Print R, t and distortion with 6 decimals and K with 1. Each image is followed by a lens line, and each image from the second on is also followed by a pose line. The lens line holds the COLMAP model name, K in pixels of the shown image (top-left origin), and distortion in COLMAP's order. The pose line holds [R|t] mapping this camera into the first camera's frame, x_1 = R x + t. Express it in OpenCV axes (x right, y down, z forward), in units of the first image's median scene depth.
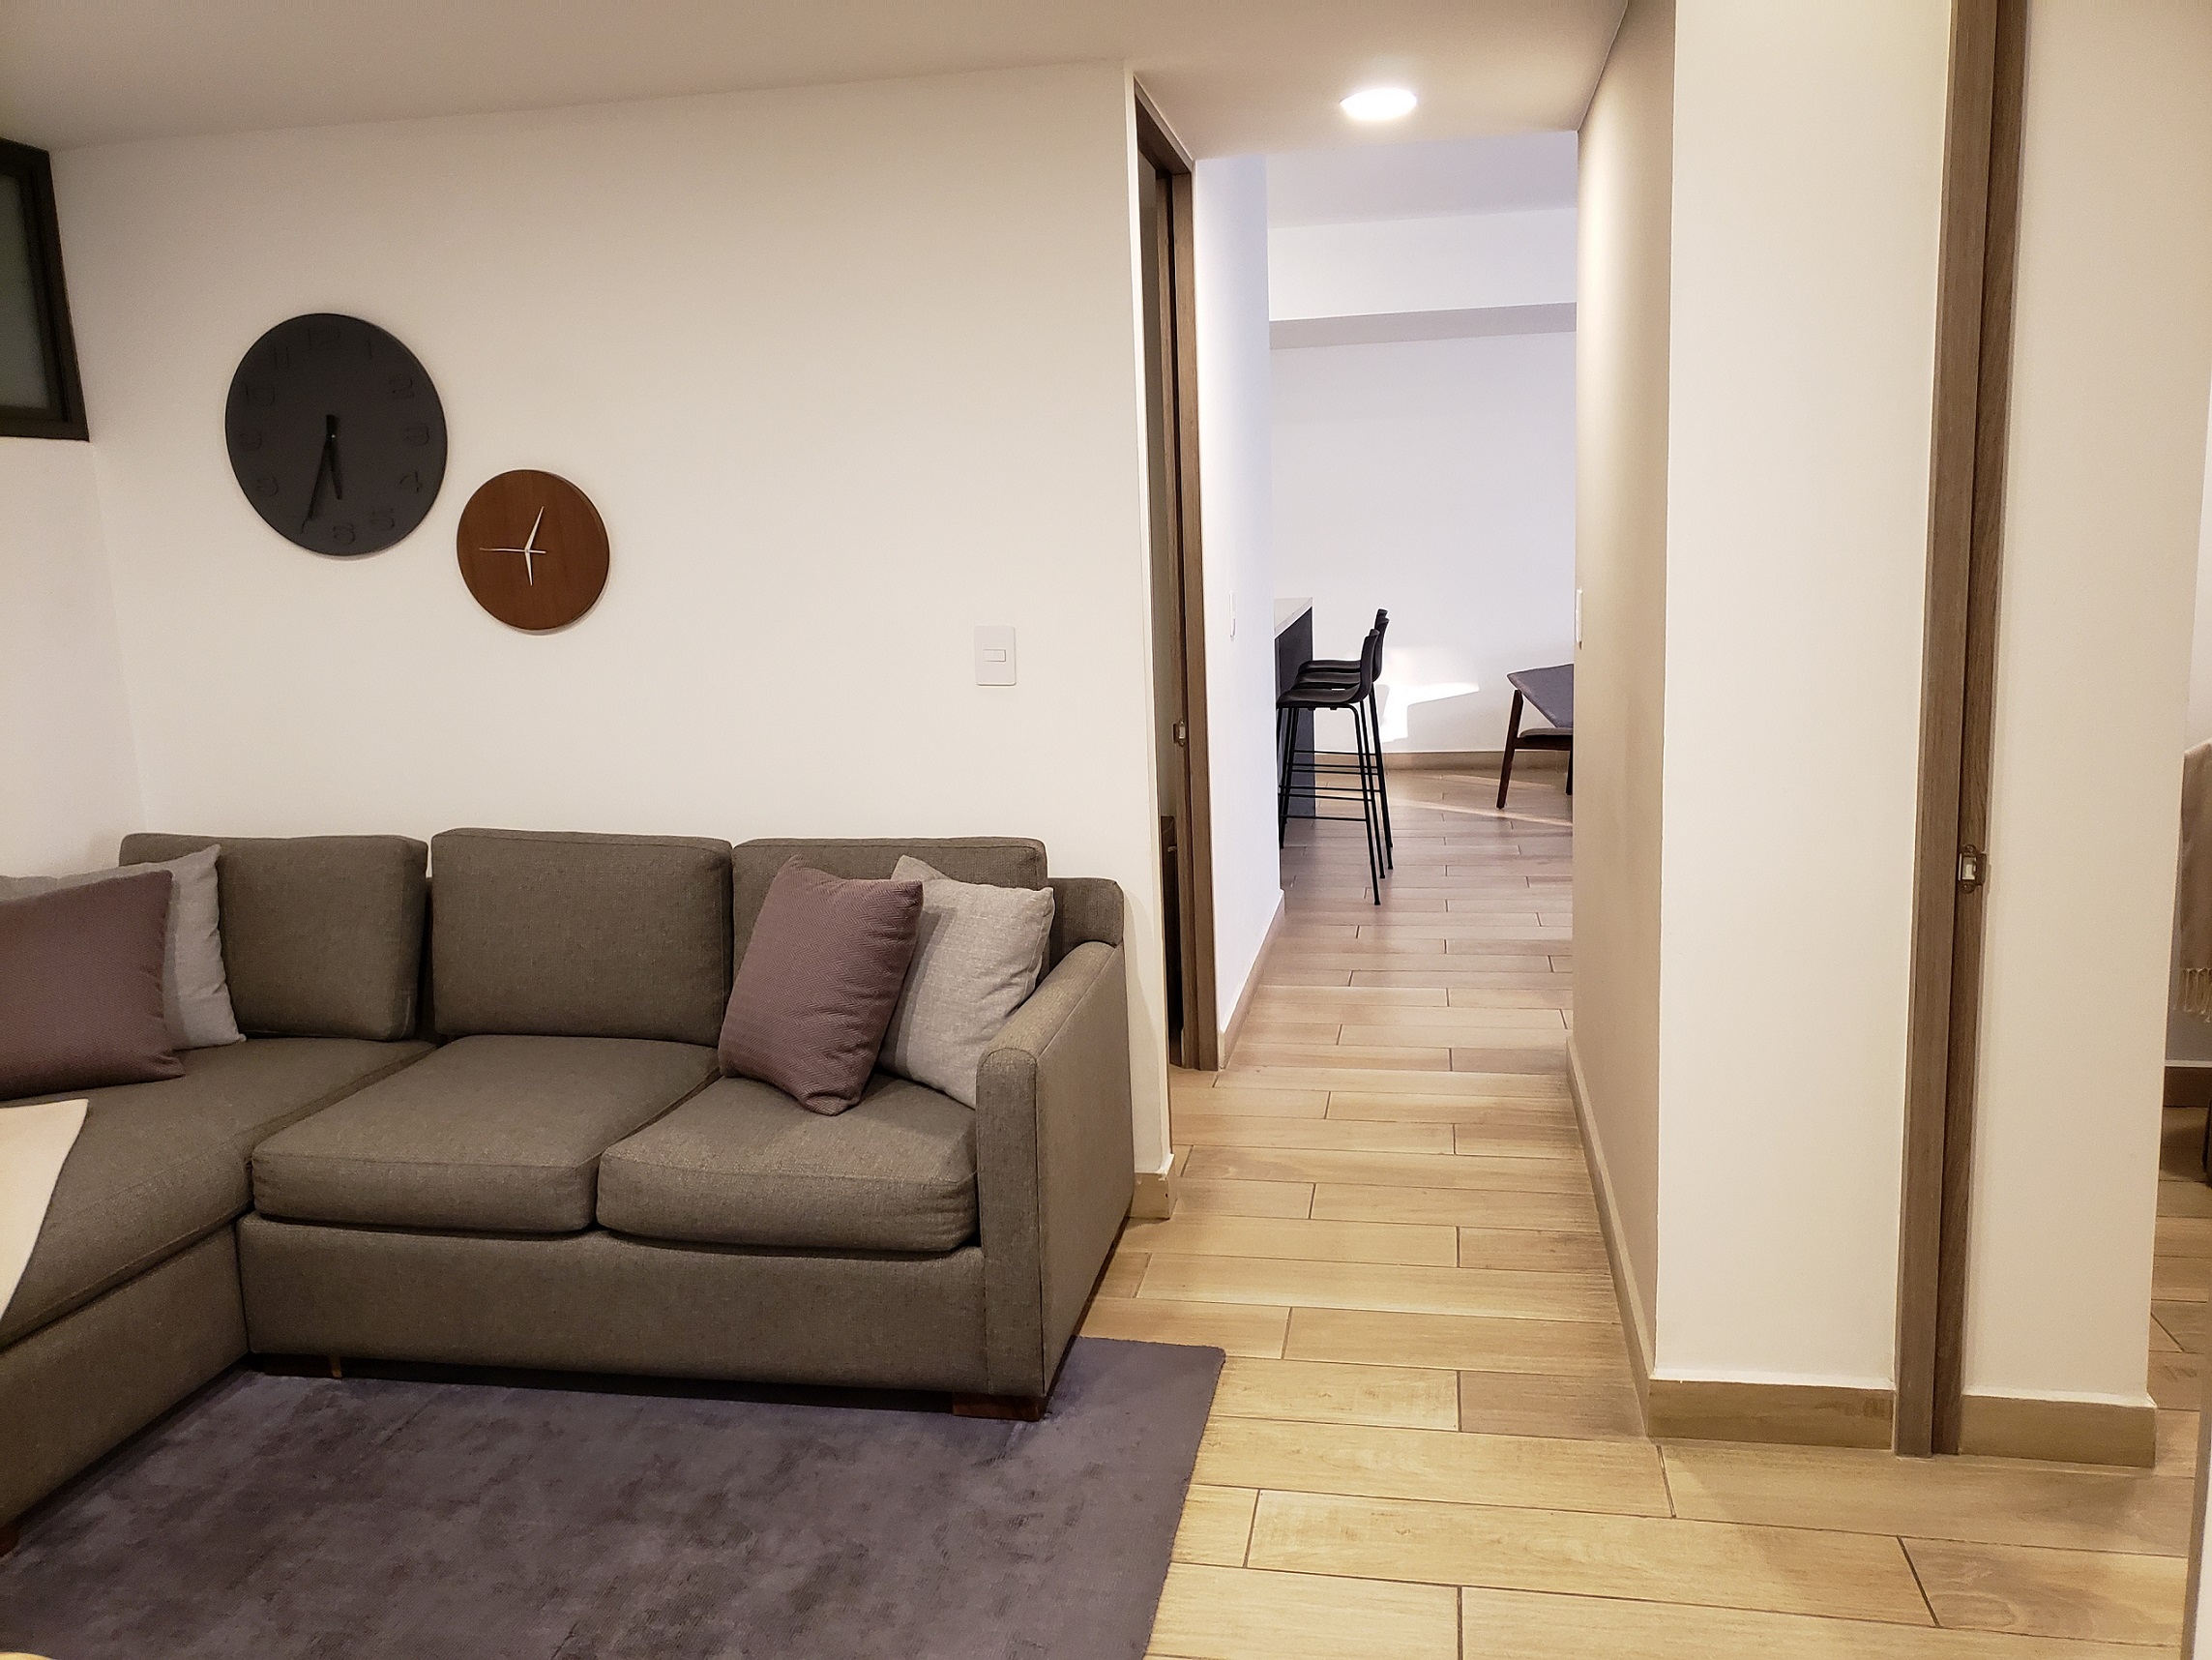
lens RADIAL K [[1713.3, 0, 1106.0], [0, 1713.3, 830.0], [0, 0, 1]] dist [-0.001003, -0.004499]
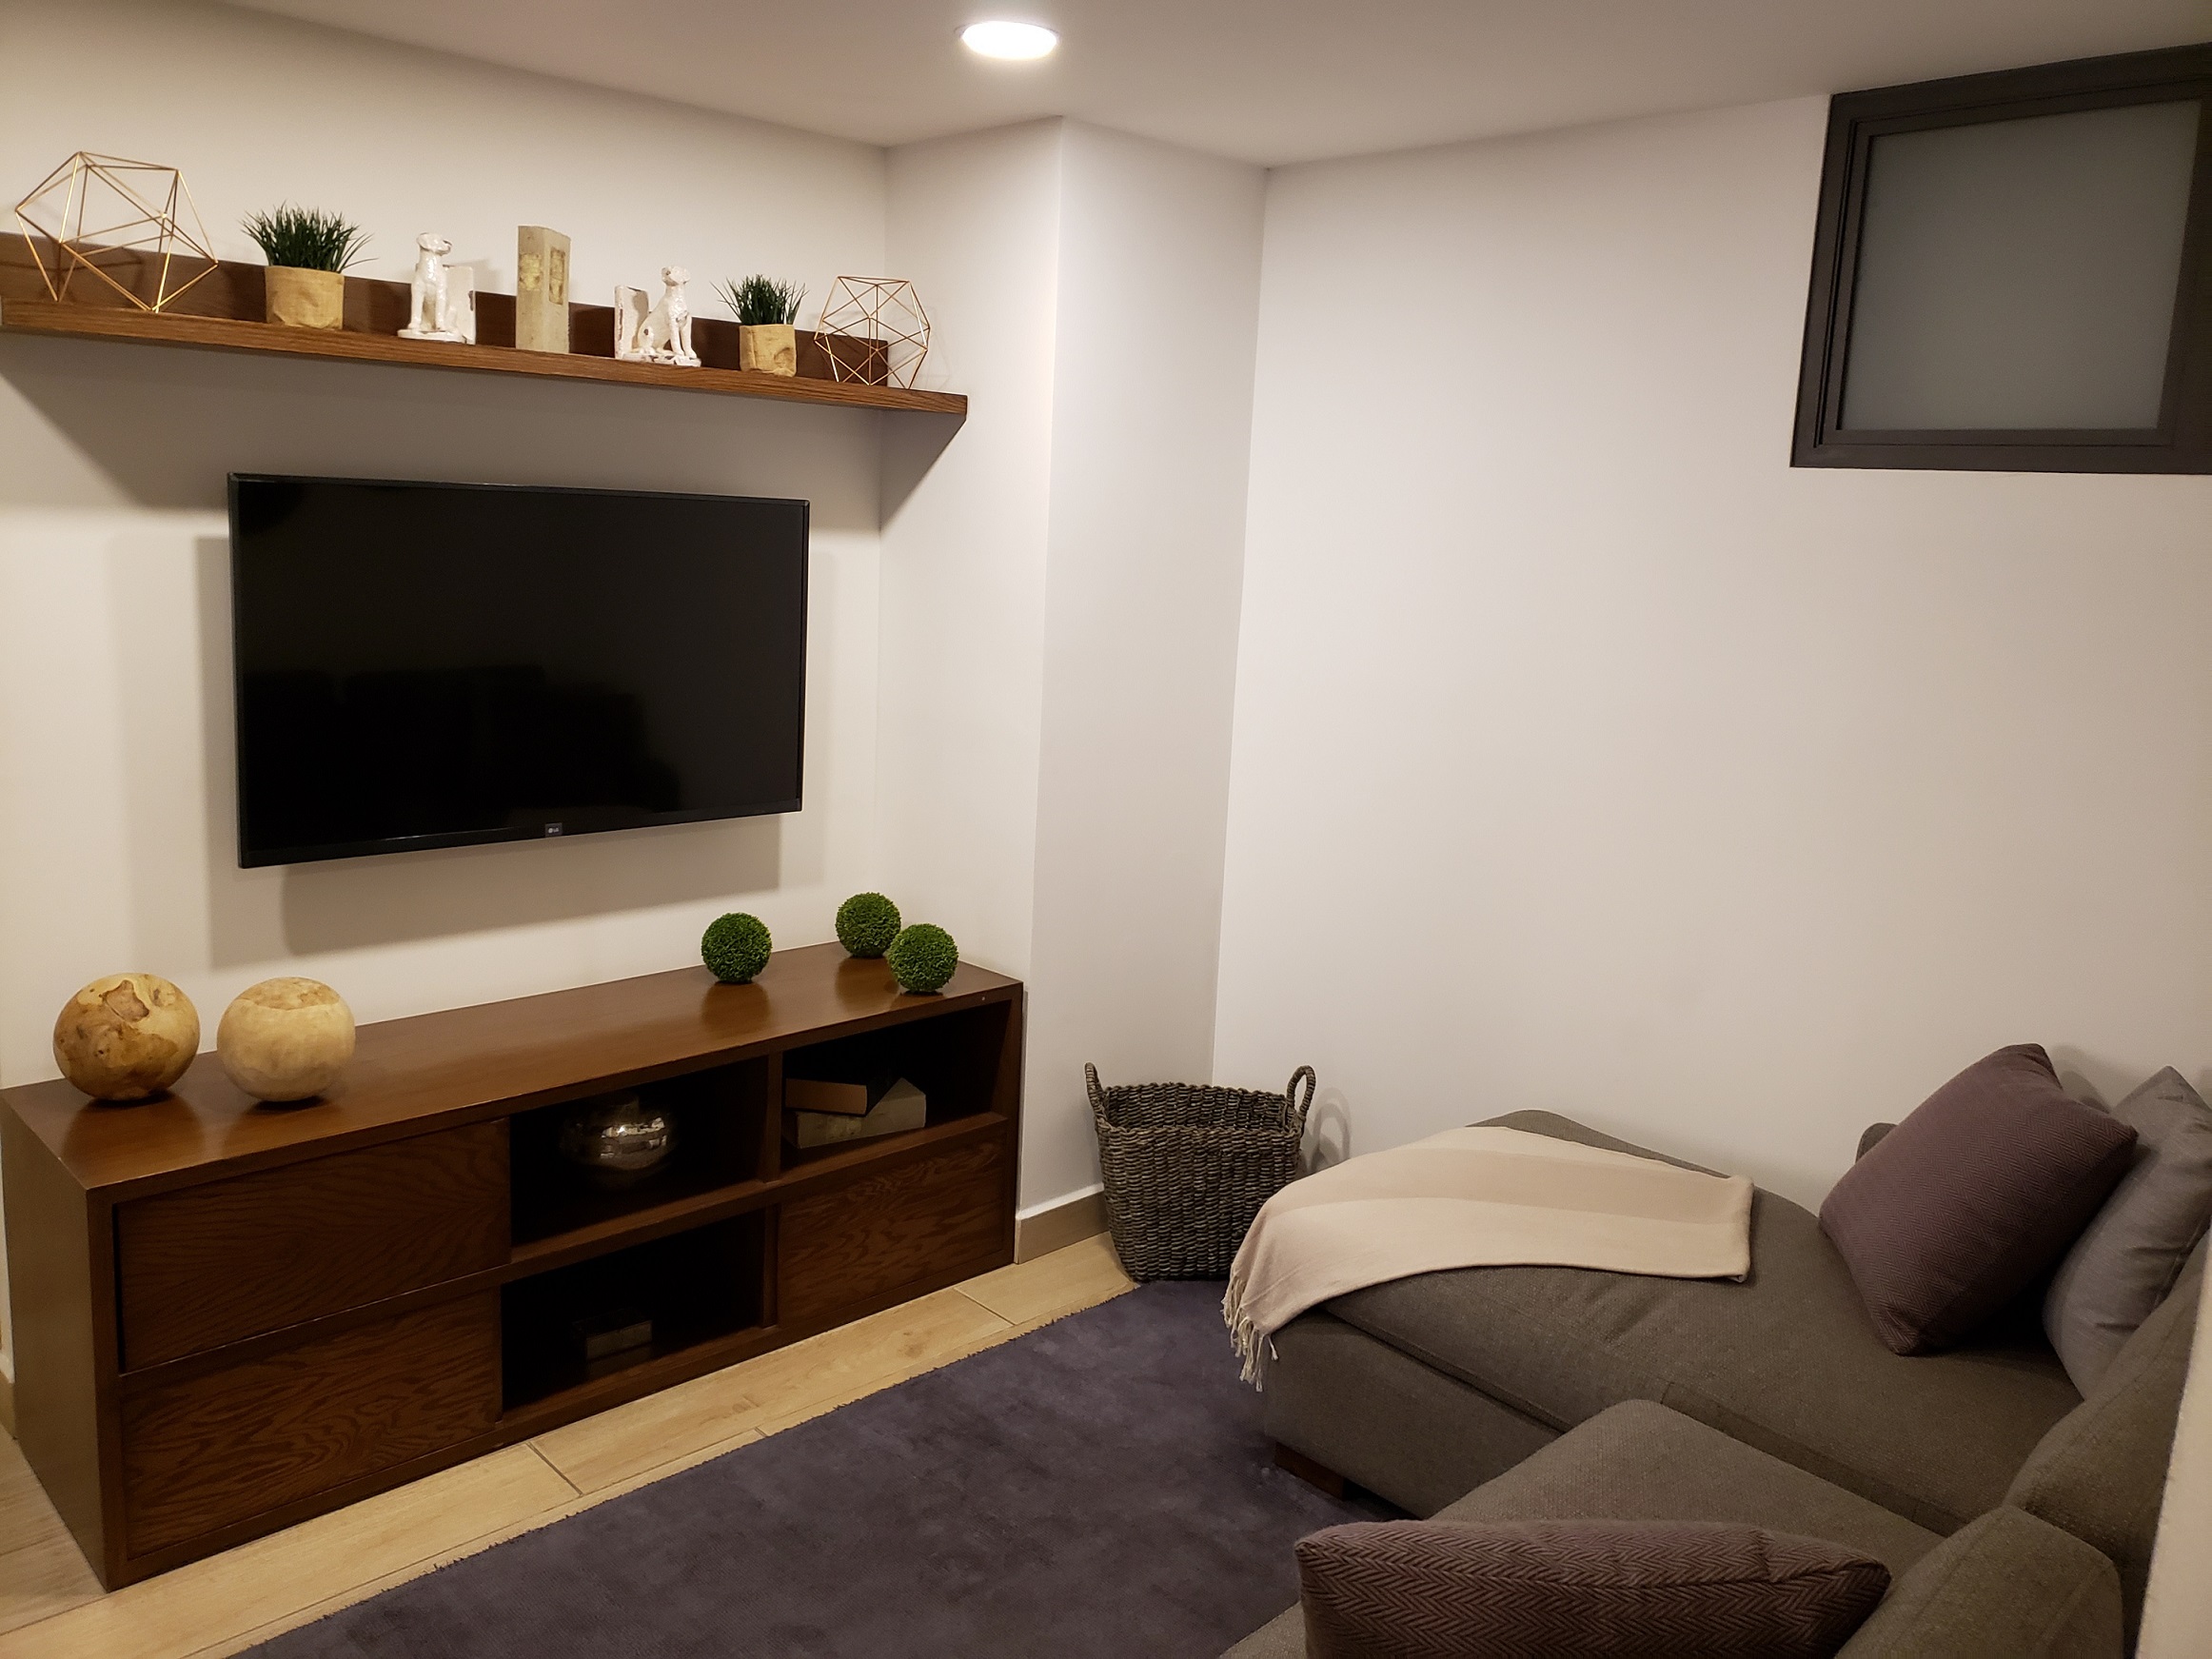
lens RADIAL K [[1668.8, 0, 1103.6], [0, 1668.8, 789.3], [0, 0, 1]] dist [-0.004891, -0.003365]
pose [[-0.577220, 0.151917, -0.802333, 0.204914], [-0.171196, 0.938194, 0.300805, -0.262712], [0.798442, 0.310987, -0.515537, 1.144060]]
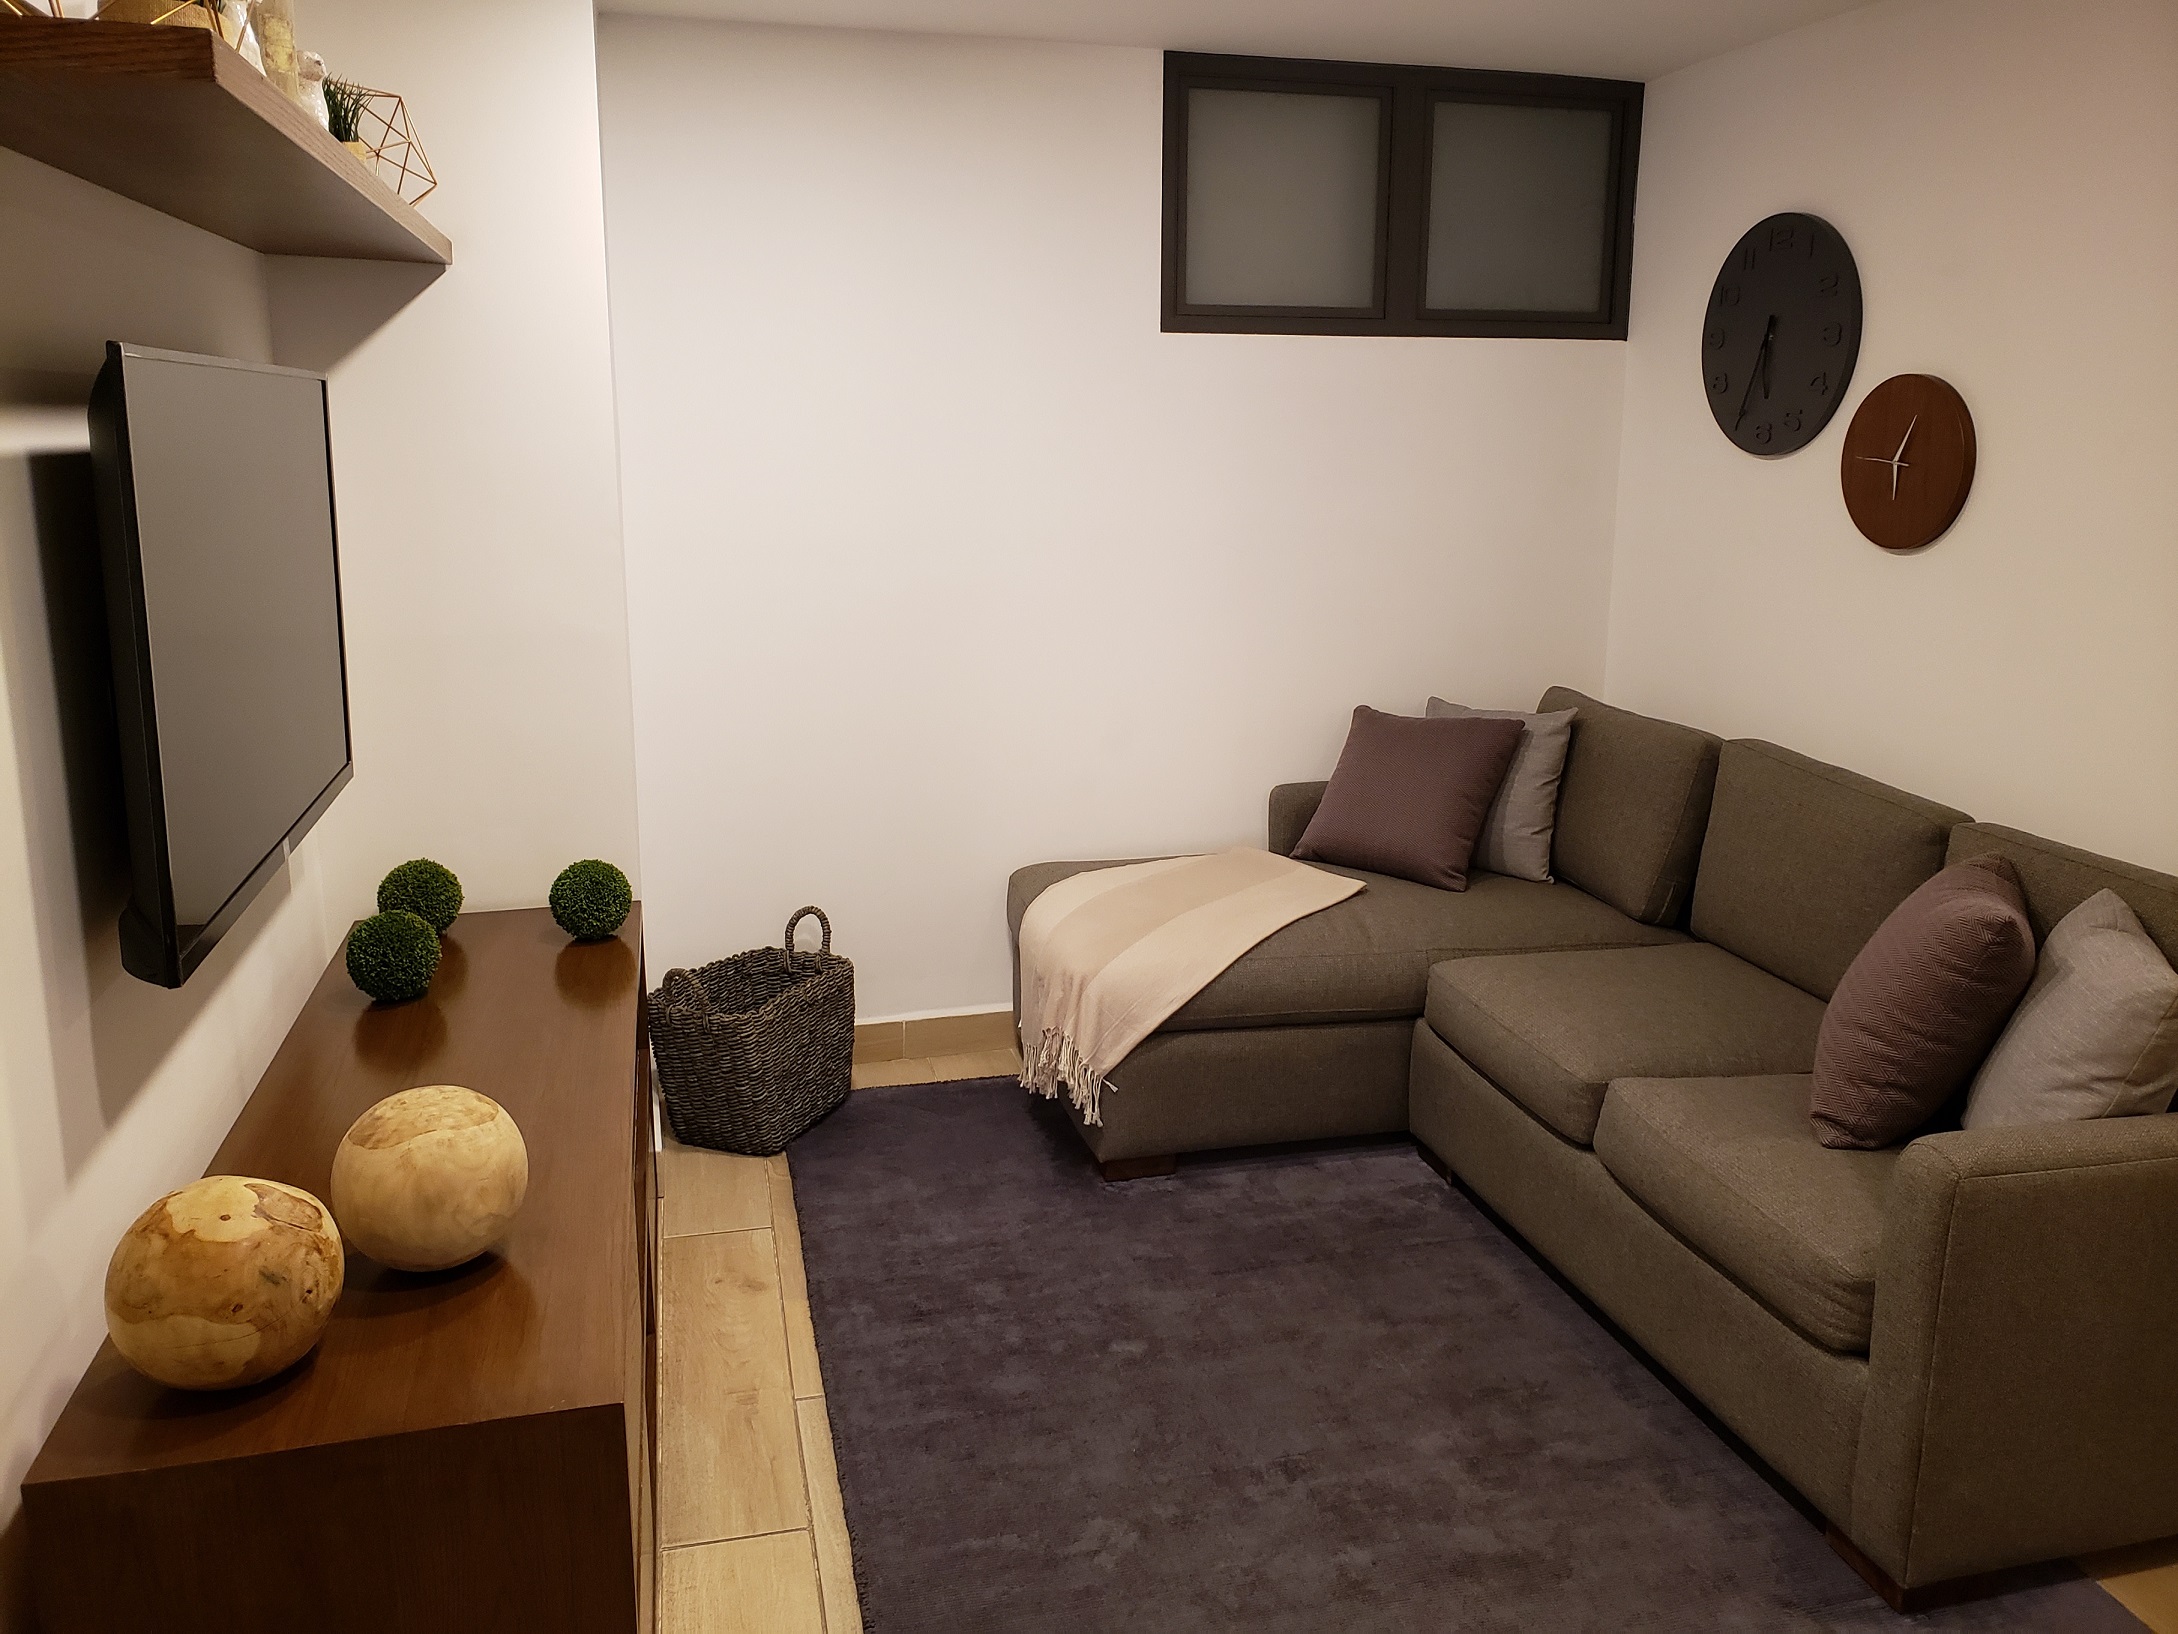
lens RADIAL K [[1681.6, 0, 1089.2], [0, 1681.6, 767.1], [0, 0, 1]] dist [-0.002789, -0.000257]
pose [[0.428460, 0.227797, -0.874375, 0.376116], [-0.191629, 0.968594, 0.158442, -0.080109], [0.883007, 0.099669, 0.458656, 0.271211]]
